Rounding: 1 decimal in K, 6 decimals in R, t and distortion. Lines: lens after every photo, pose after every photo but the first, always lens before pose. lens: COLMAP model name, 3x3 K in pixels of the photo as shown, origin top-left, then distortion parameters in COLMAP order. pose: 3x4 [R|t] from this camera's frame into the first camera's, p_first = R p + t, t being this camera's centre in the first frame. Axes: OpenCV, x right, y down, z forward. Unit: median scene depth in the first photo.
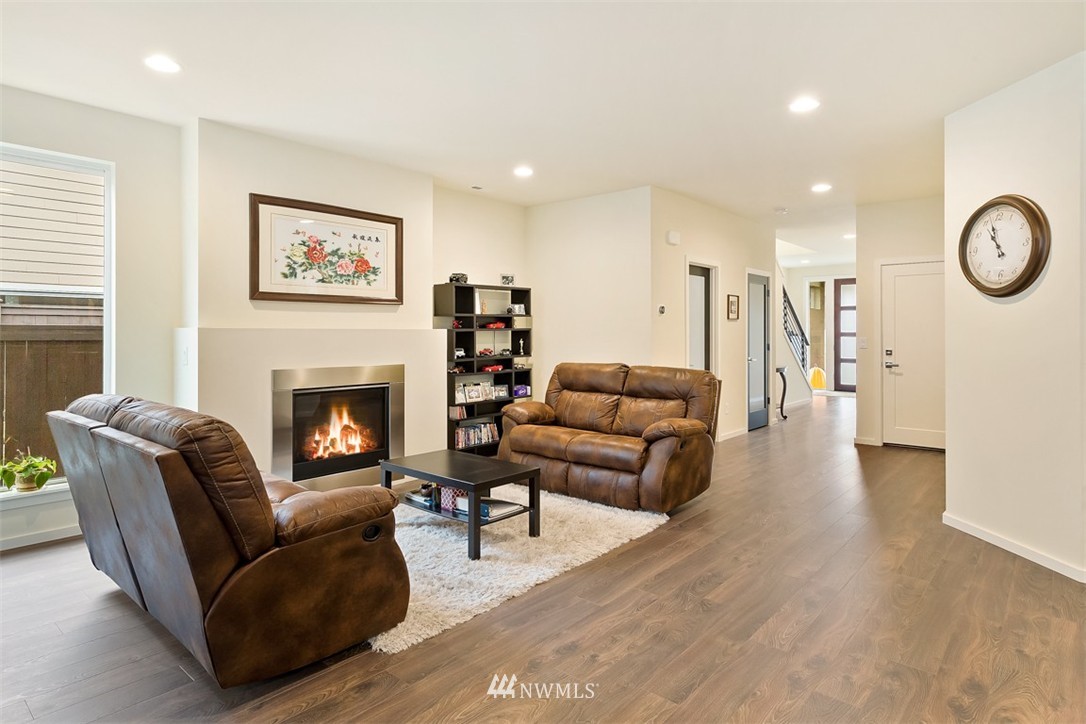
lens RADIAL K [[586.4, 0, 525.2], [0, 586.4, 328.6], [0, 0, 1]] dist [0.002689, 0.000037]
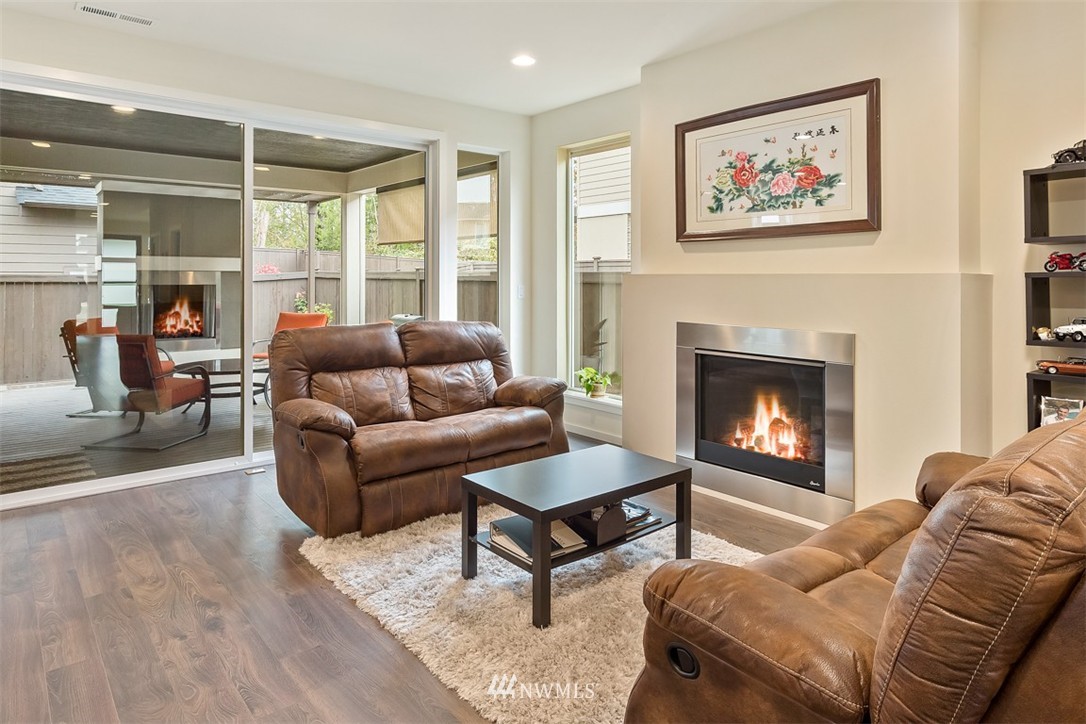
lens RADIAL K [[671.5, 0, 563.9], [0, 671.5, 278.7], [0, 0, 1]] dist [-0.015649, 0.004226]
pose [[-0.133893, 0.002275, -0.990993, 0.519017], [0.004779, 0.999987, 0.001650, 0.003710], [0.990984, -0.004515, -0.133902, 0.862929]]
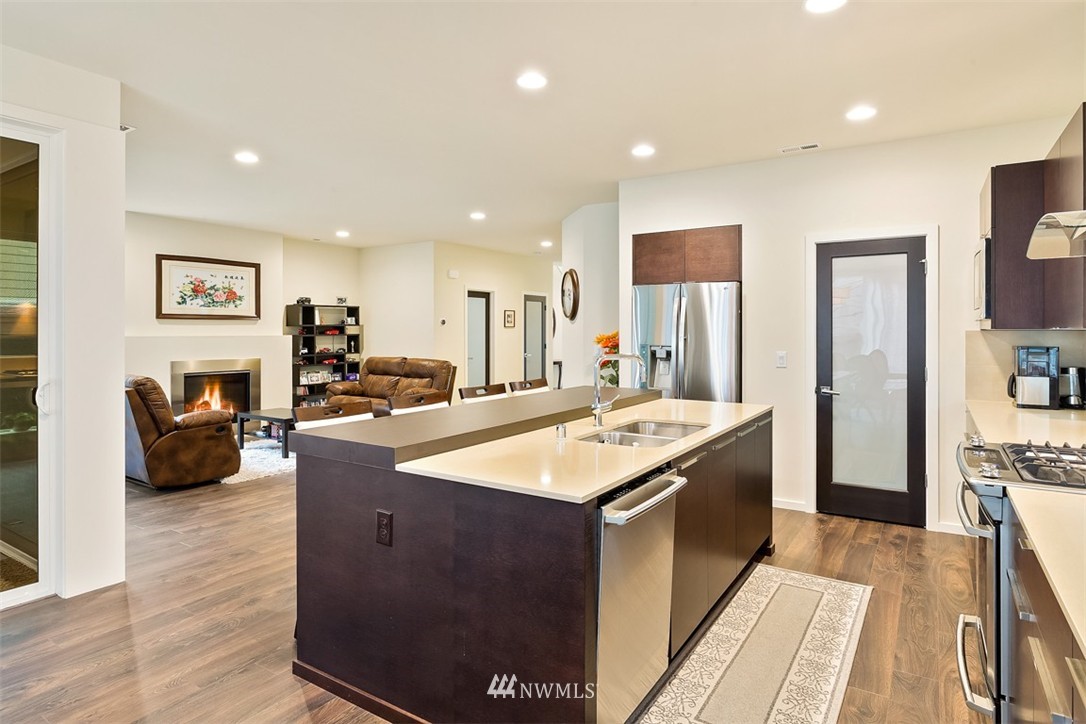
lens RADIAL K [[587.5, 0, 525.6], [0, 587.5, 329.2], [0, 0, 1]] dist [-0.015462, 0.004029]
pose [[0.989148, -0.000077, 0.146921, 0.279613], [-0.000282, 0.999997, 0.002424, -0.021478], [-0.146921, -0.002439, 0.989145, -0.686293]]
